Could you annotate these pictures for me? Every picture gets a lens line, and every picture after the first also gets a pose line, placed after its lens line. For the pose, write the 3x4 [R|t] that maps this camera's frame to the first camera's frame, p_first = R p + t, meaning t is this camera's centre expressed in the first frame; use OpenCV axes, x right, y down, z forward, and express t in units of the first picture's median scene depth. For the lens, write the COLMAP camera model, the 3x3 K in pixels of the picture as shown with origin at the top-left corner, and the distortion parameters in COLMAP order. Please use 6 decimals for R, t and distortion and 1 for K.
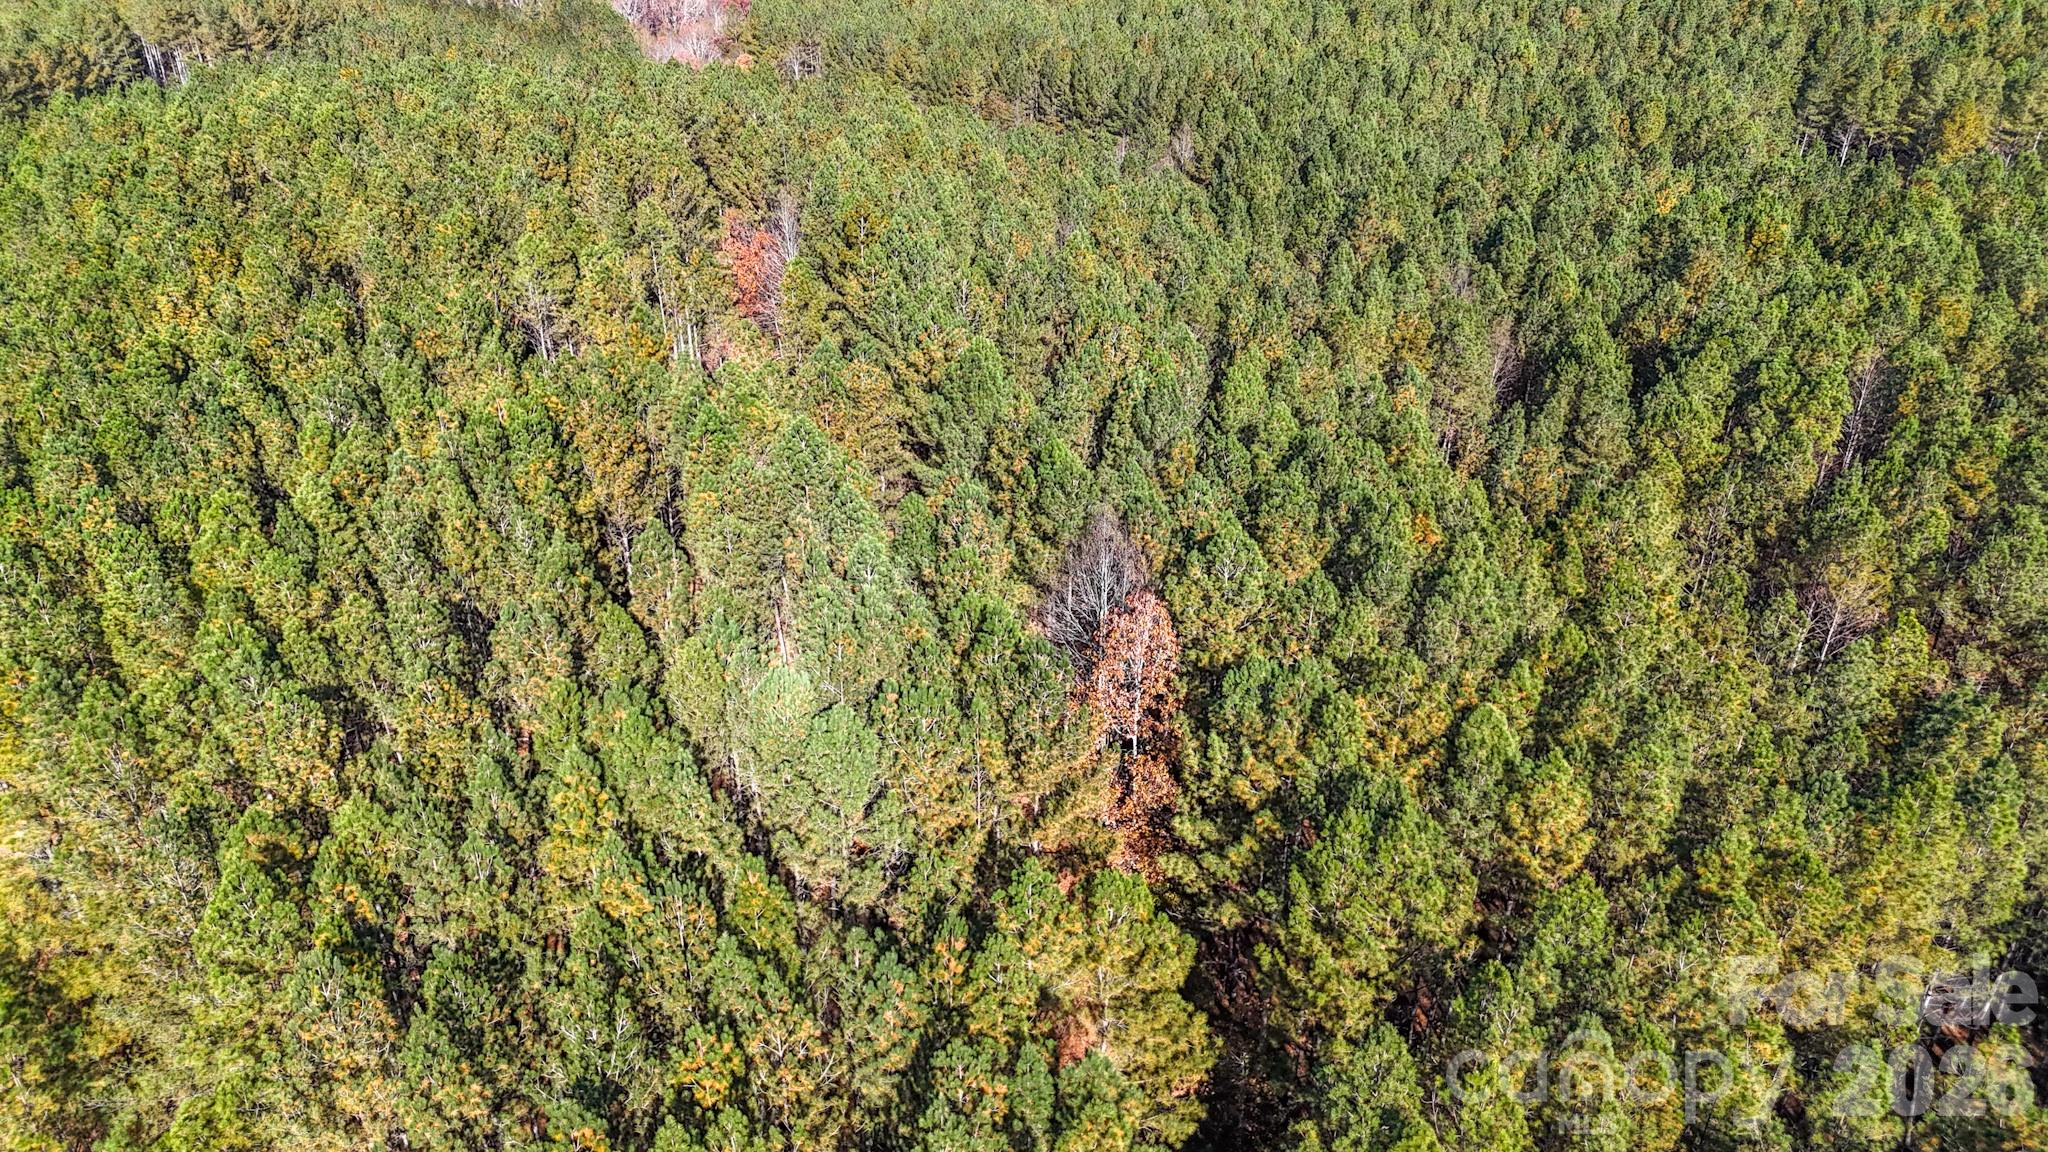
lens RADIAL K [[1485.5, 0, 1028.4], [0, 1485.5, 603.7], [0, 0, 1]] dist [0.060845, -0.049113]
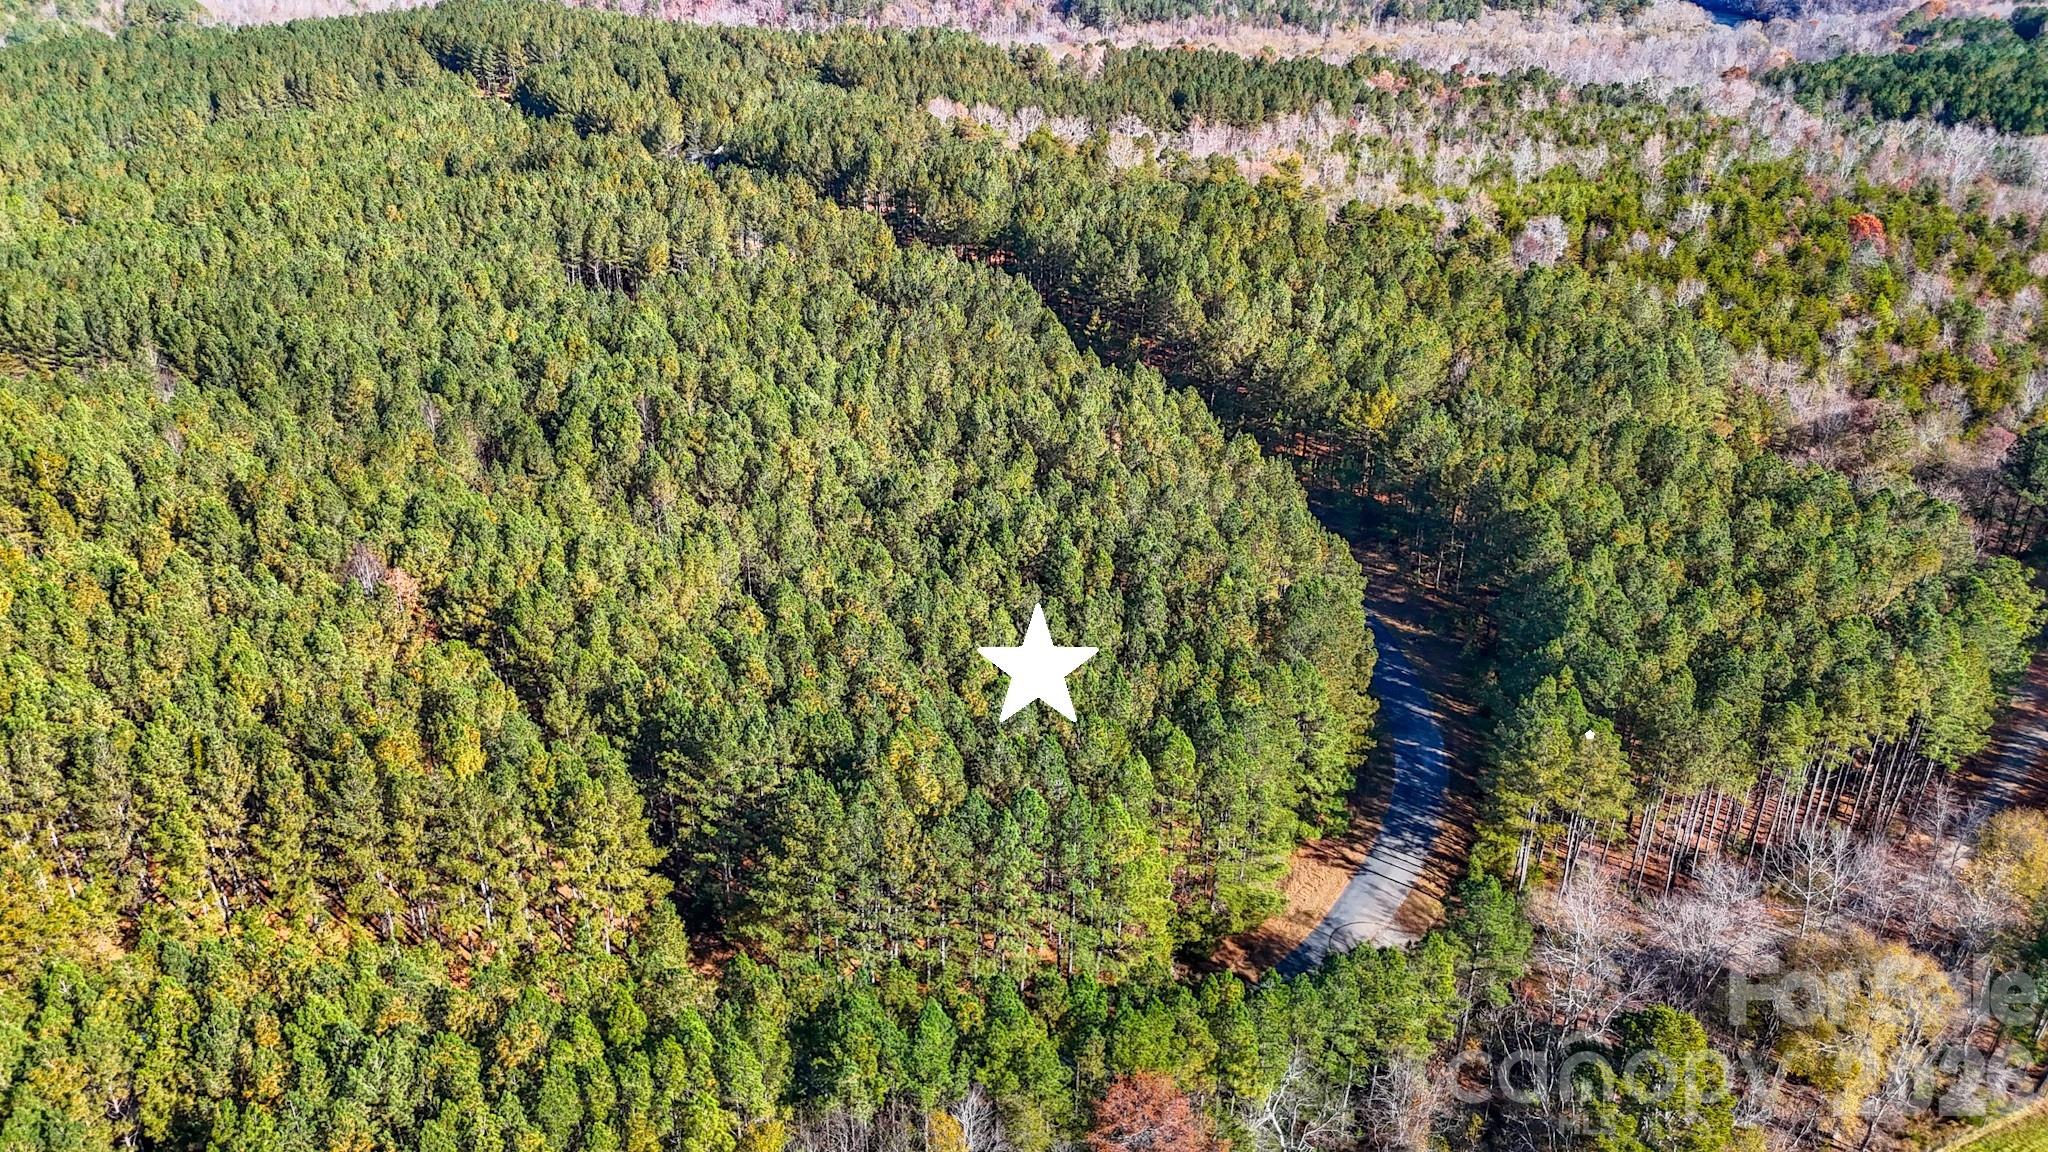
lens RADIAL K [[1485.5, 0, 1028.4], [0, 1485.5, 603.7], [0, 0, 1]] dist [0.060845, -0.049113]
pose [[0.723156, -0.324906, 0.609493, -0.373749], [0.355375, 0.931708, 0.075024, 0.127500], [-0.592245, 0.162344, 0.789234, -0.823445]]
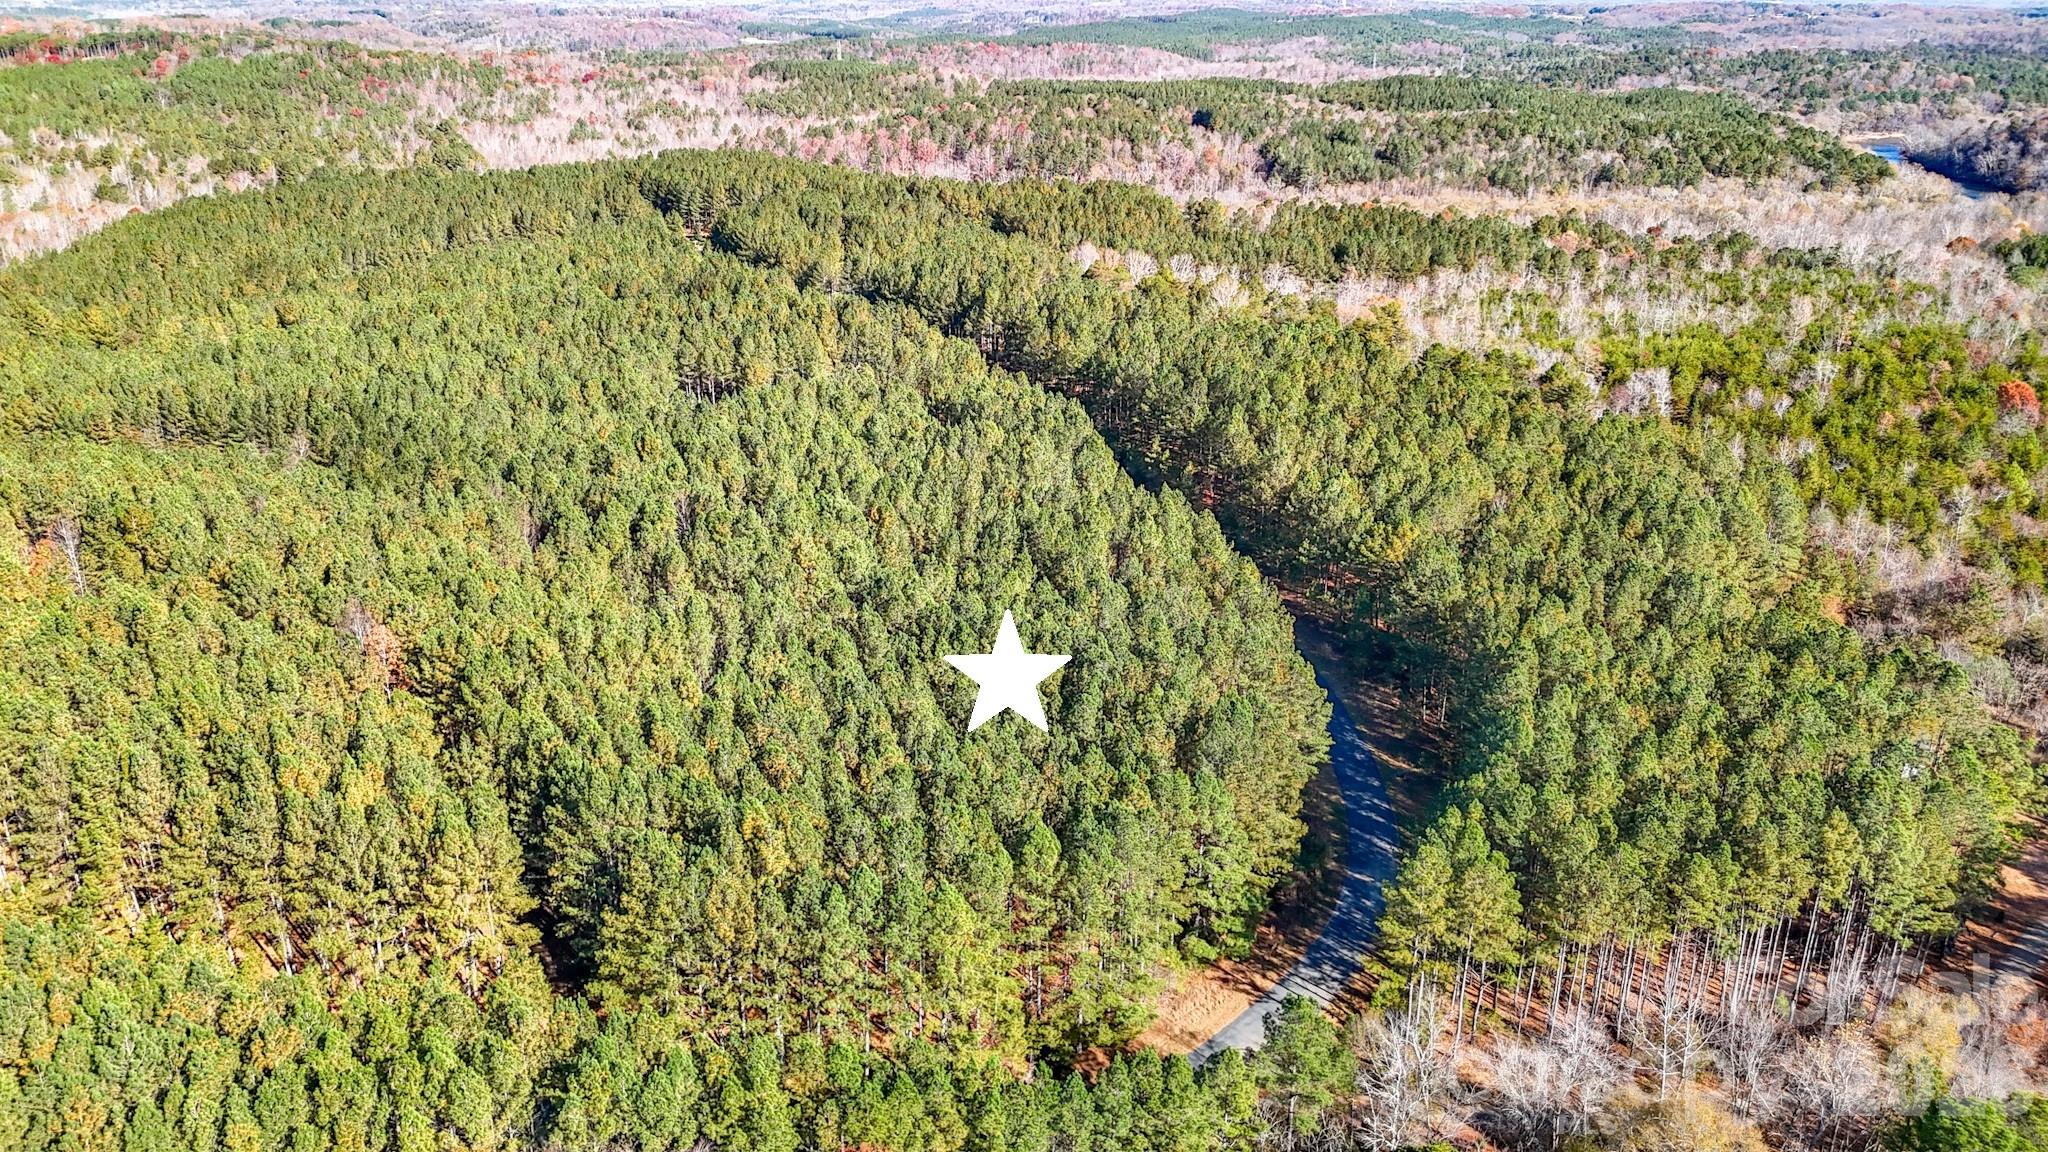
lens RADIAL K [[1485.5, 0, 1028.4], [0, 1485.5, 603.7], [0, 0, 1]] dist [0.060845, -0.049113]
pose [[0.824631, -0.217093, 0.522355, -0.191160], [0.291870, 0.954304, -0.064155, 0.254068], [-0.484558, 0.205364, 0.850311, -0.978568]]
